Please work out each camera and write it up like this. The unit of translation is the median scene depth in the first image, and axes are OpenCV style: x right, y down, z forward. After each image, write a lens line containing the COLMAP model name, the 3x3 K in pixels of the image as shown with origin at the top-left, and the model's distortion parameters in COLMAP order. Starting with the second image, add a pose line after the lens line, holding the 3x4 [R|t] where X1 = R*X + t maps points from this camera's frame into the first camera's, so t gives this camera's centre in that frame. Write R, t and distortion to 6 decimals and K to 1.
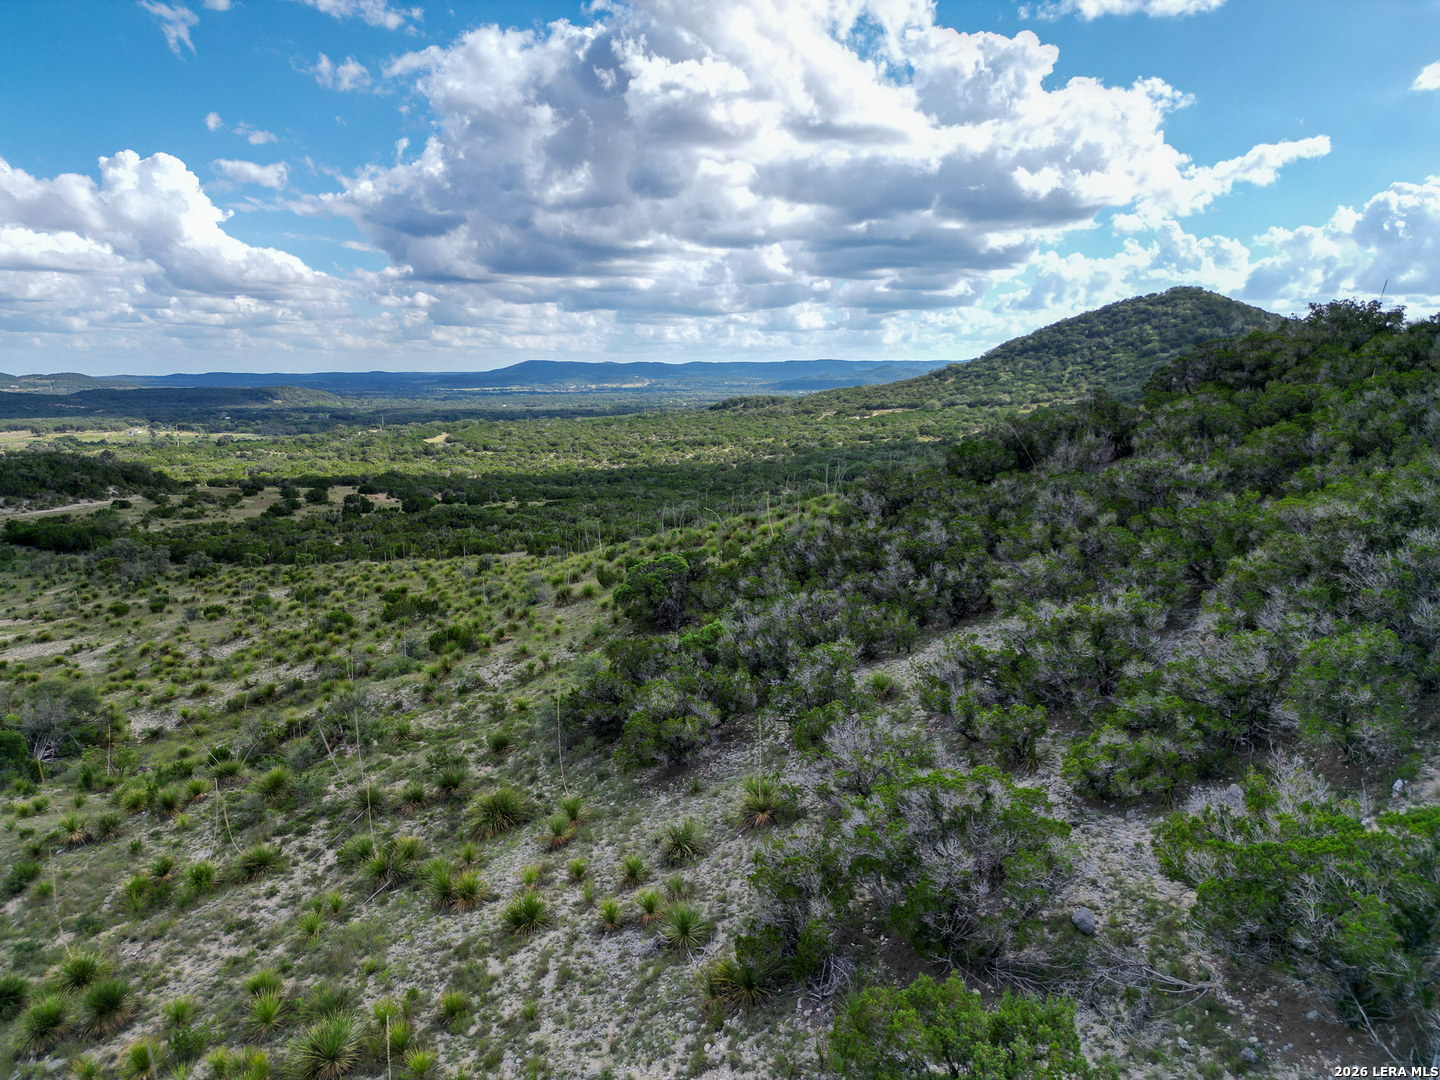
lens RADIAL K [[1005.0, 0, 720.0], [0, 1005.0, 540.0], [0, 0, 1]] dist [0.090122, -0.104783]
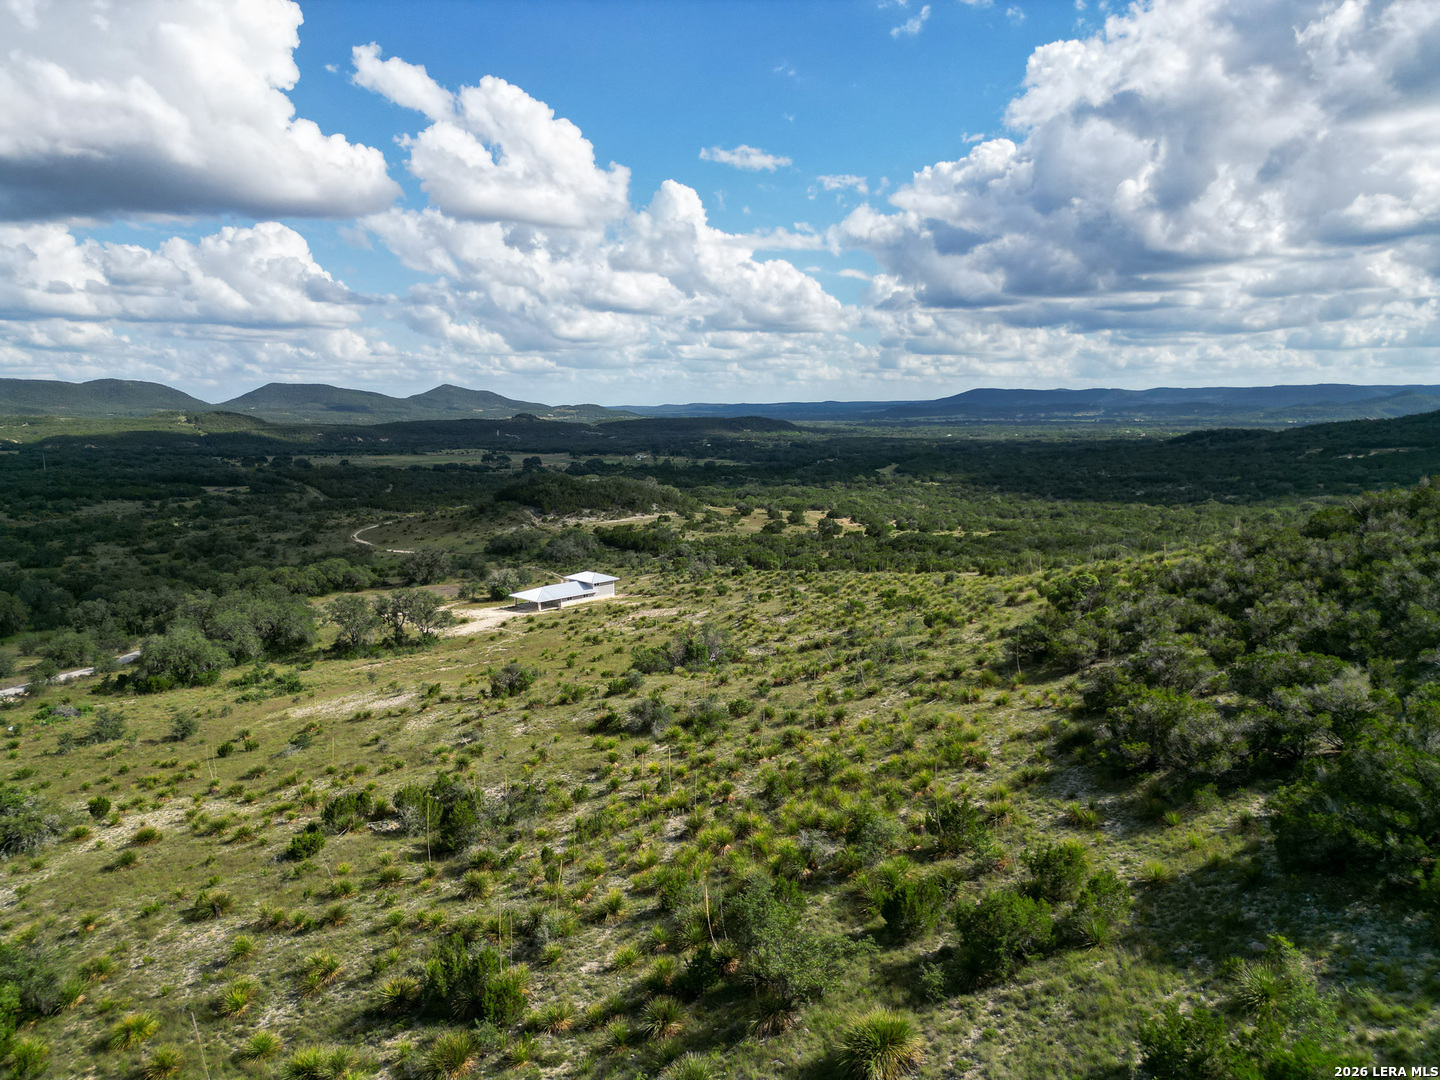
lens RADIAL K [[1005.0, 0, 720.0], [0, 1005.0, 540.0], [0, 0, 1]] dist [0.090122, -0.104783]
pose [[0.909616, 0.056345, -0.411612, 0.025999], [-0.067516, 0.997638, -0.012637, 0.006832], [0.409928, 0.039286, 0.911272, -0.225235]]
